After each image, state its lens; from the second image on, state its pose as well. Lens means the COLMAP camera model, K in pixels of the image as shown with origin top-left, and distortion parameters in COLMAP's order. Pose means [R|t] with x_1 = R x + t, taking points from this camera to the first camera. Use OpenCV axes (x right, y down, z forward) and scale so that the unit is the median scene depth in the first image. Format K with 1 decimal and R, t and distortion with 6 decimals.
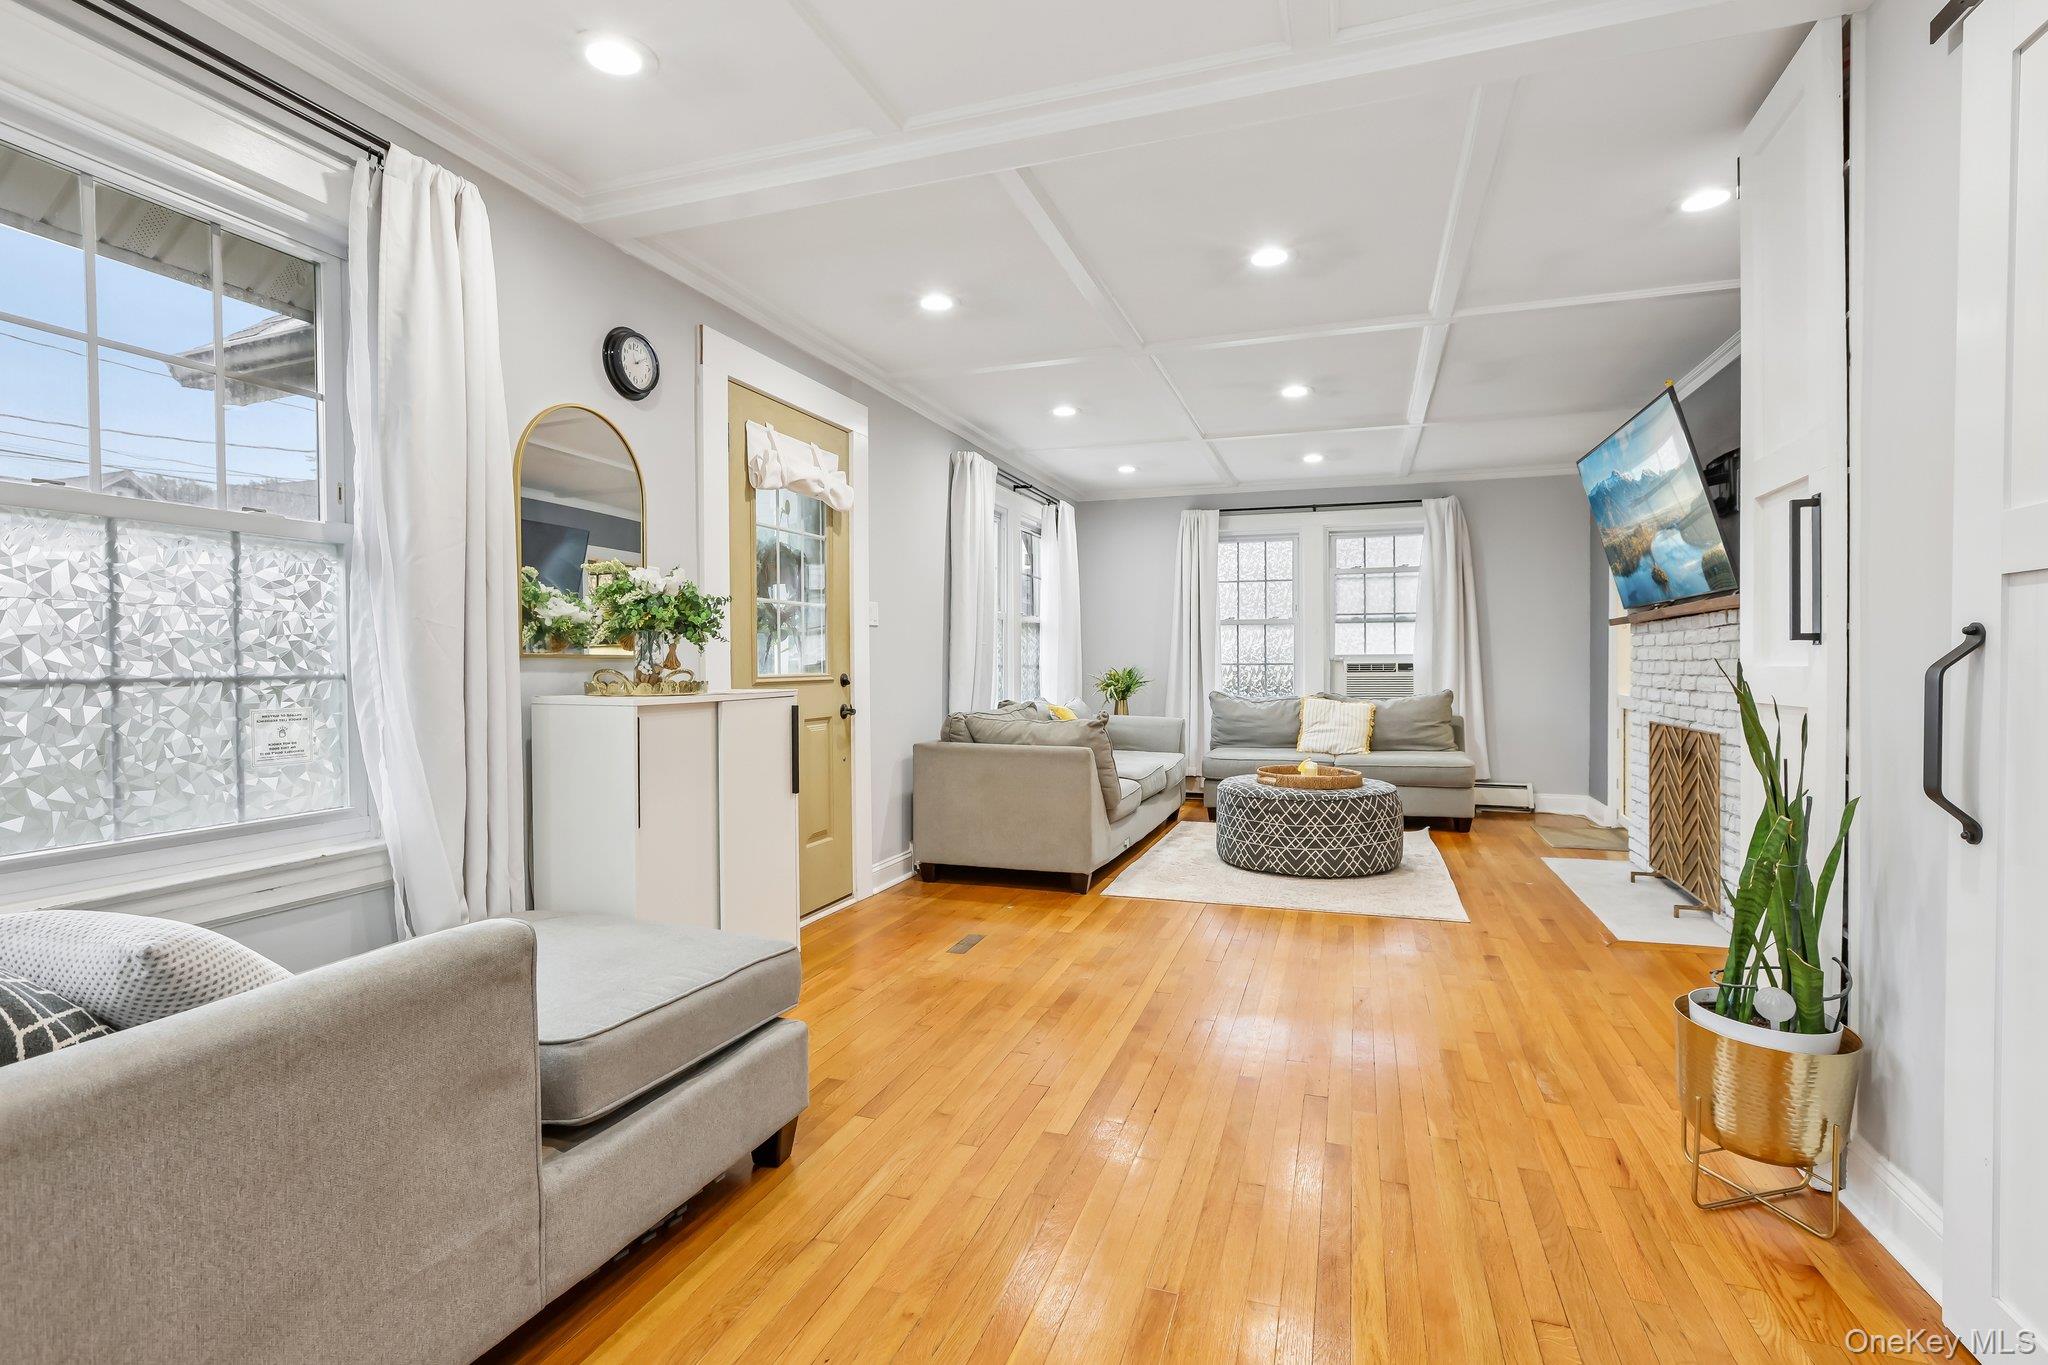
lens RADIAL K [[924.8, 0, 1036.6], [0, 924.8, 675.7], [0, 0, 1]] dist [-0.013262, 0.005497]
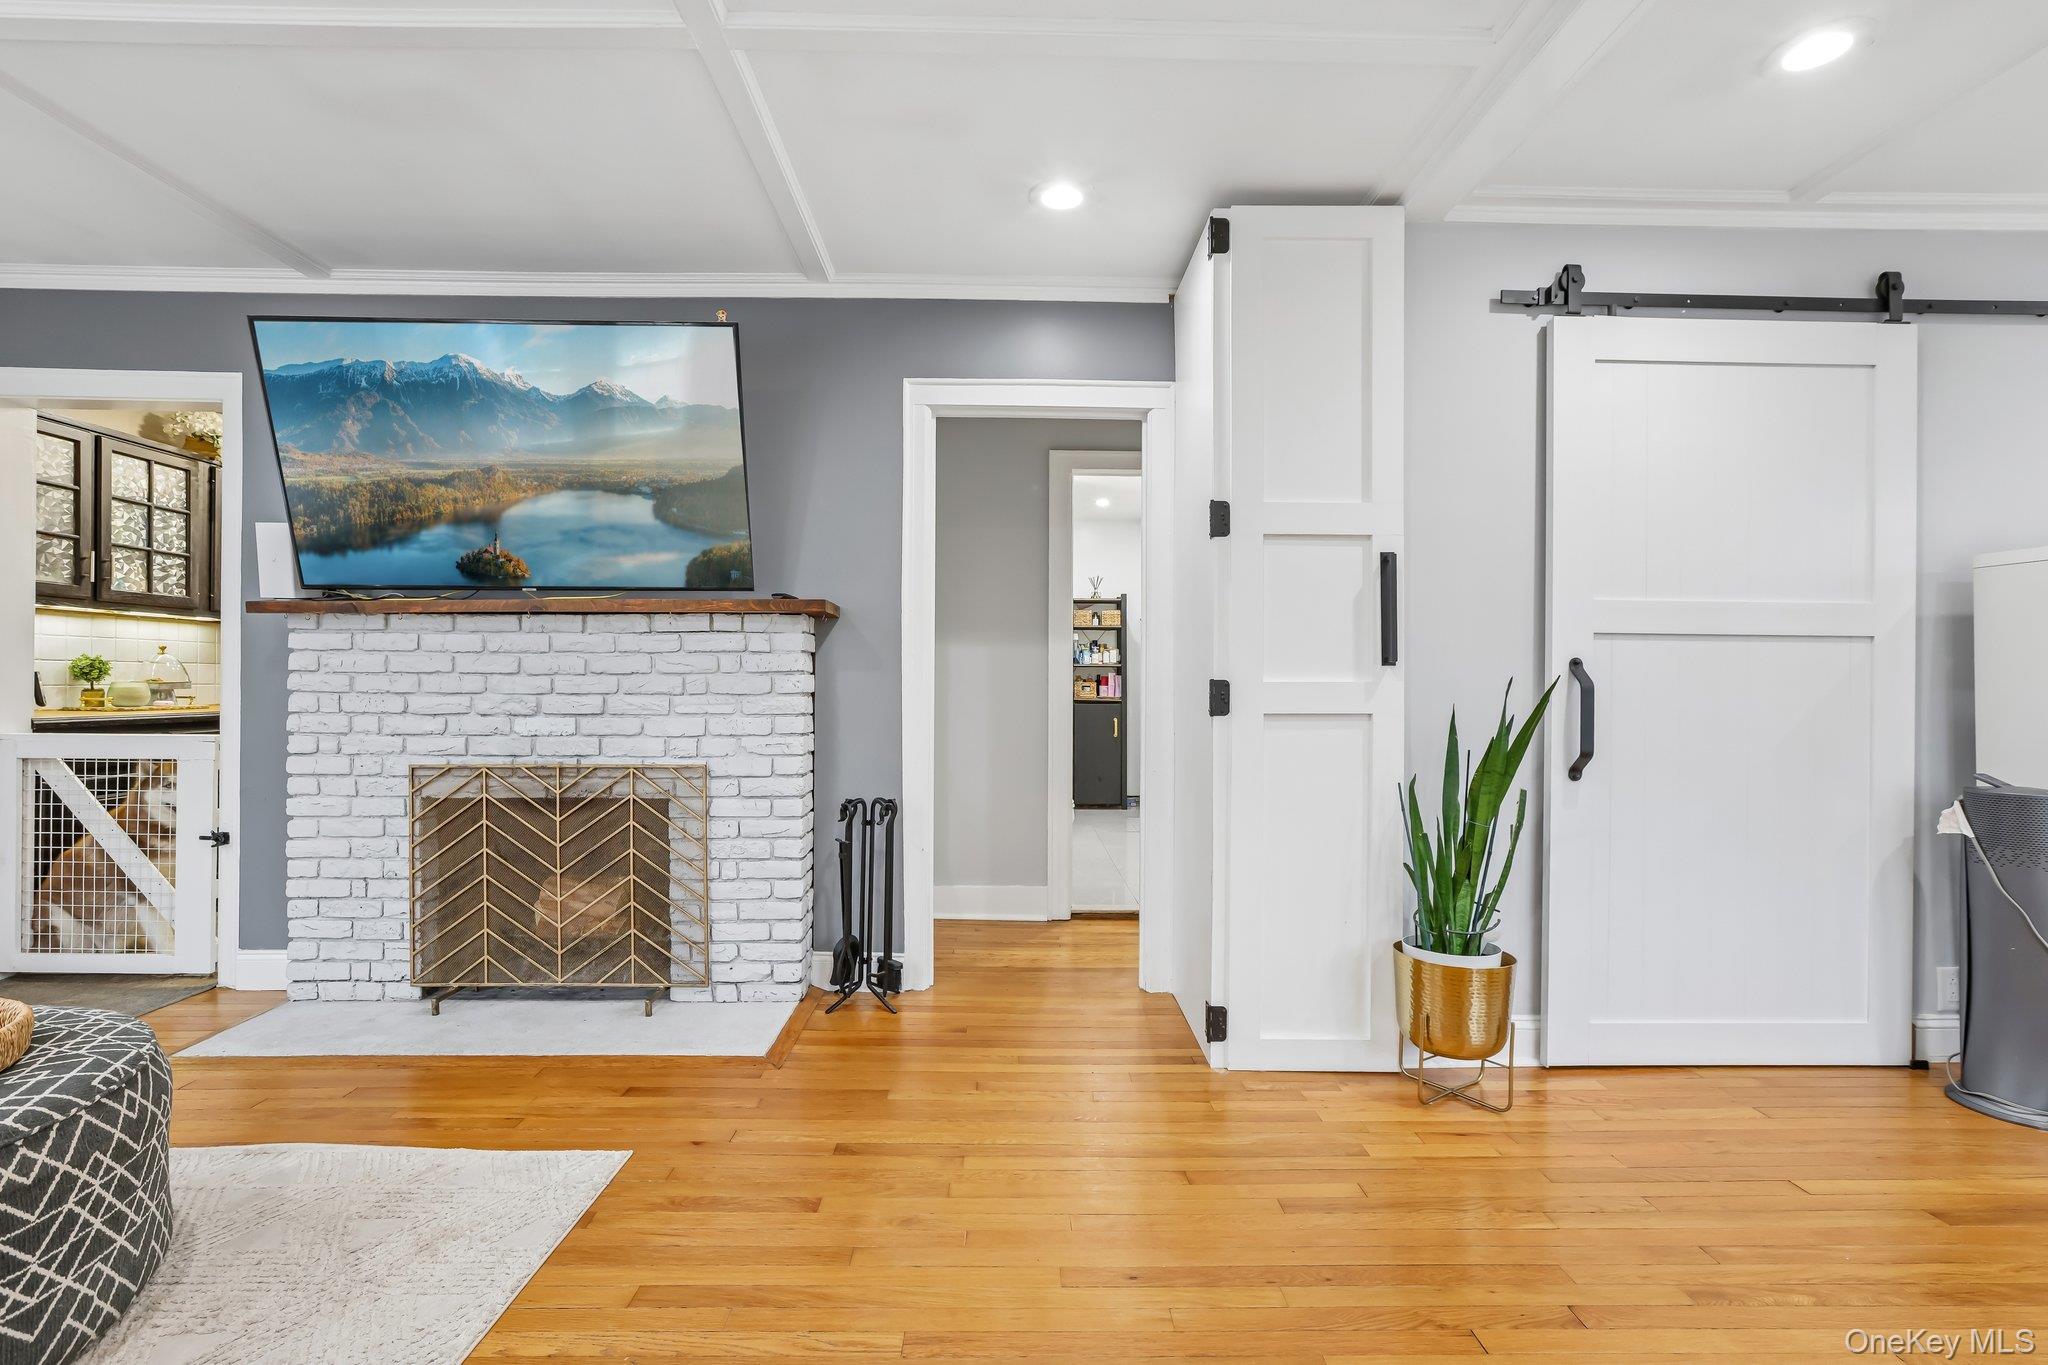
lens RADIAL K [[924.8, 0, 1004.6], [0, 924.8, 691.1], [0, 0, 1]] dist [-0.013262, 0.005497]
pose [[-0.338574, 0.000685, 0.940940, -0.064759], [0.010082, 0.999945, 0.002899, -0.001027], [-0.940886, 0.010468, -0.338562, 0.570467]]
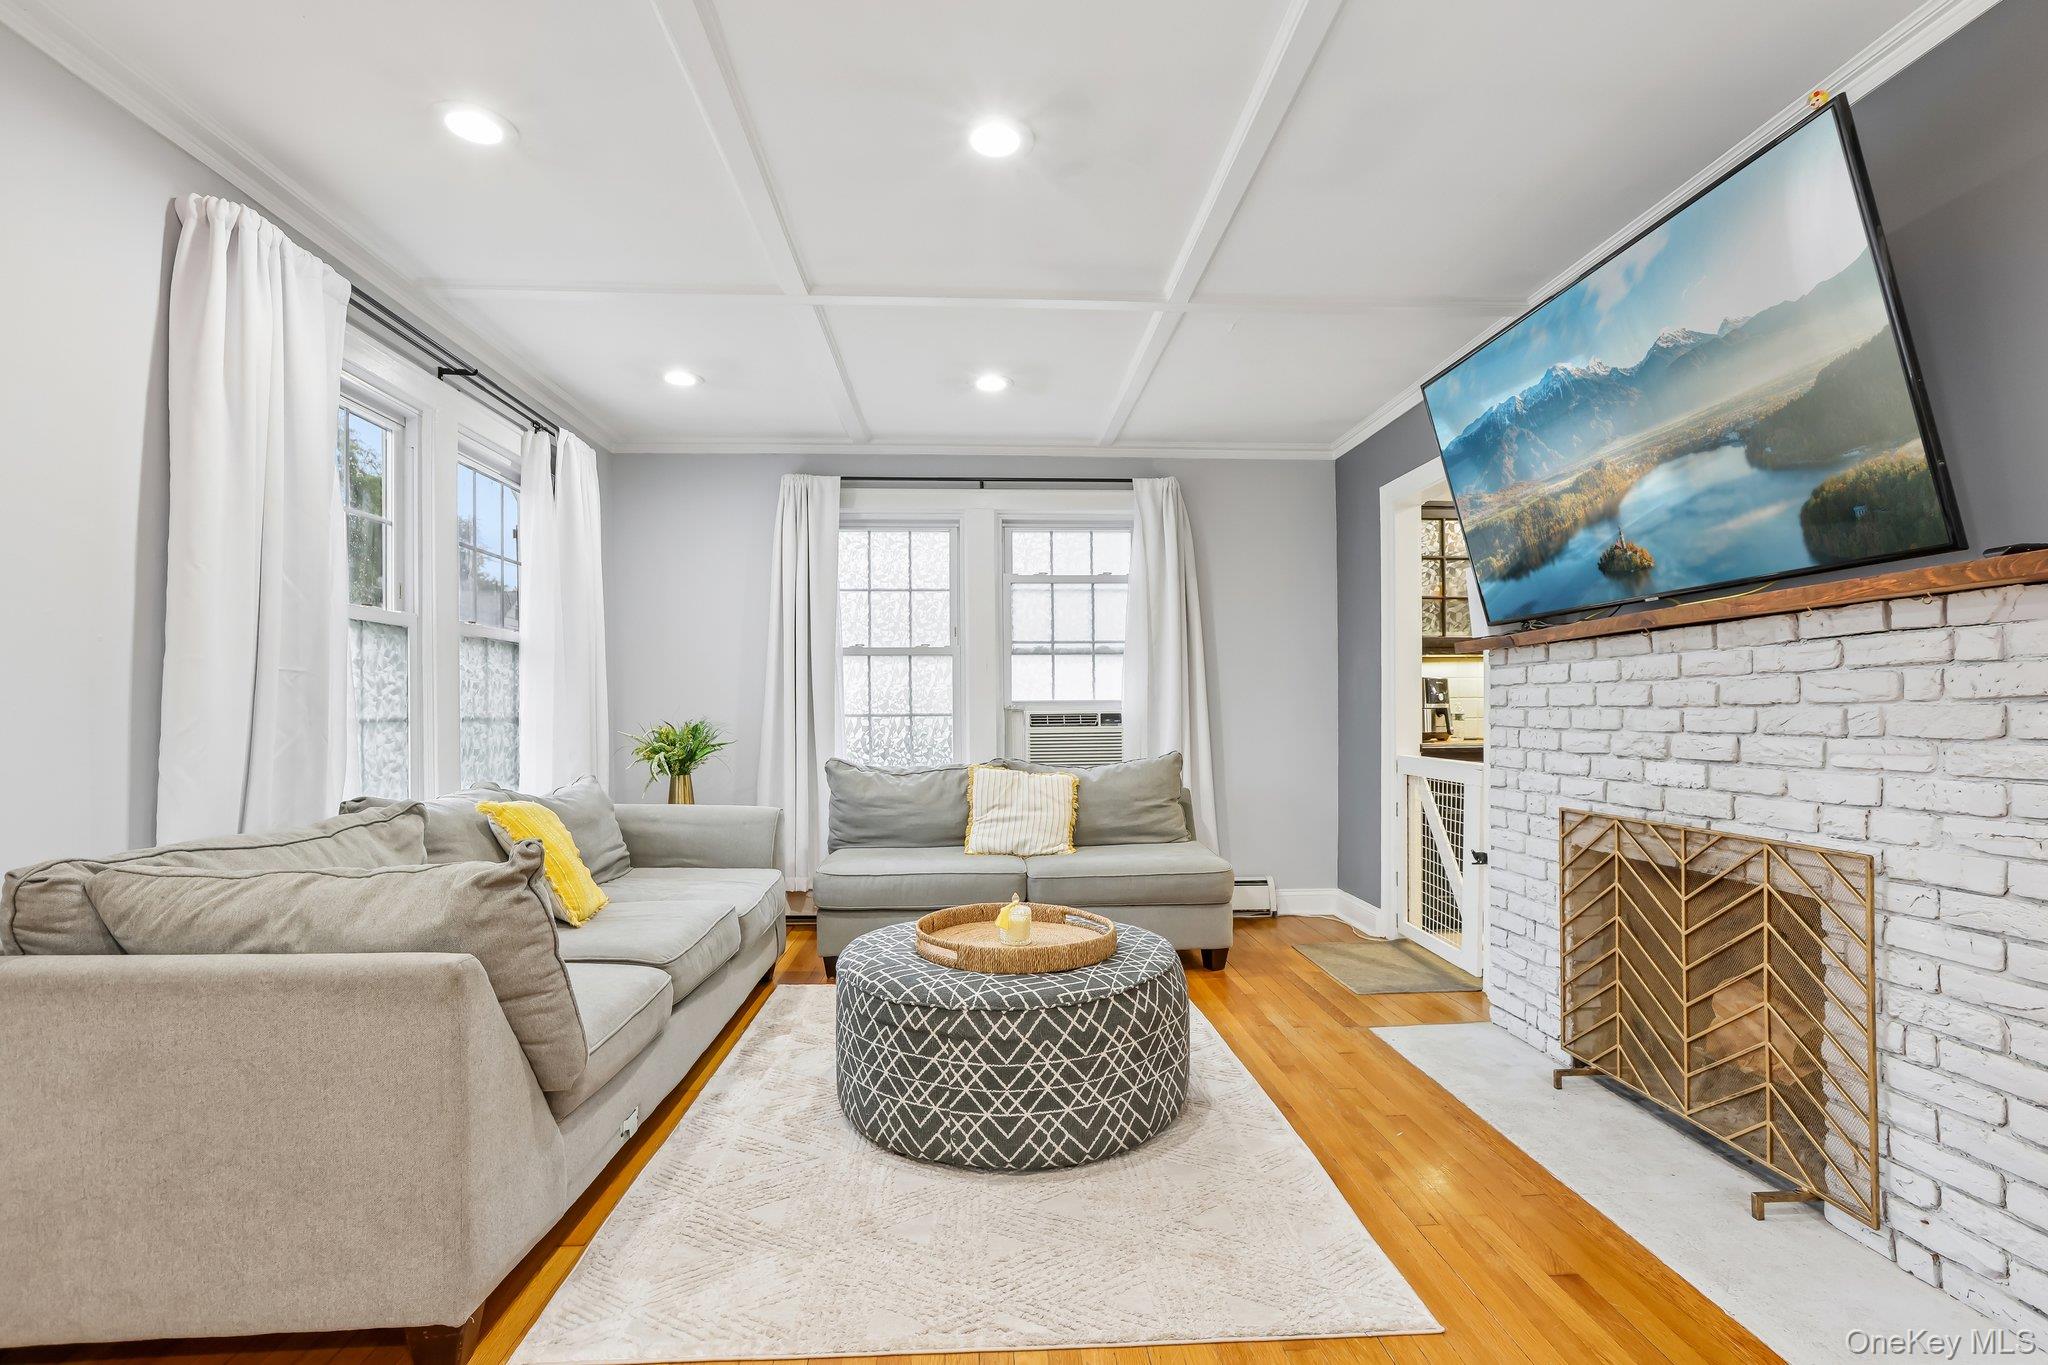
lens RADIAL K [[924.8, 0, 1030.2], [0, 924.8, 720.8], [0, 0, 1]] dist [-0.013262, 0.005497]
pose [[0.923801, -0.004979, 0.382840, 0.081608], [0.007485, 0.999959, -0.005055, -0.005023], [-0.382799, 0.007536, 0.923801, 0.400583]]
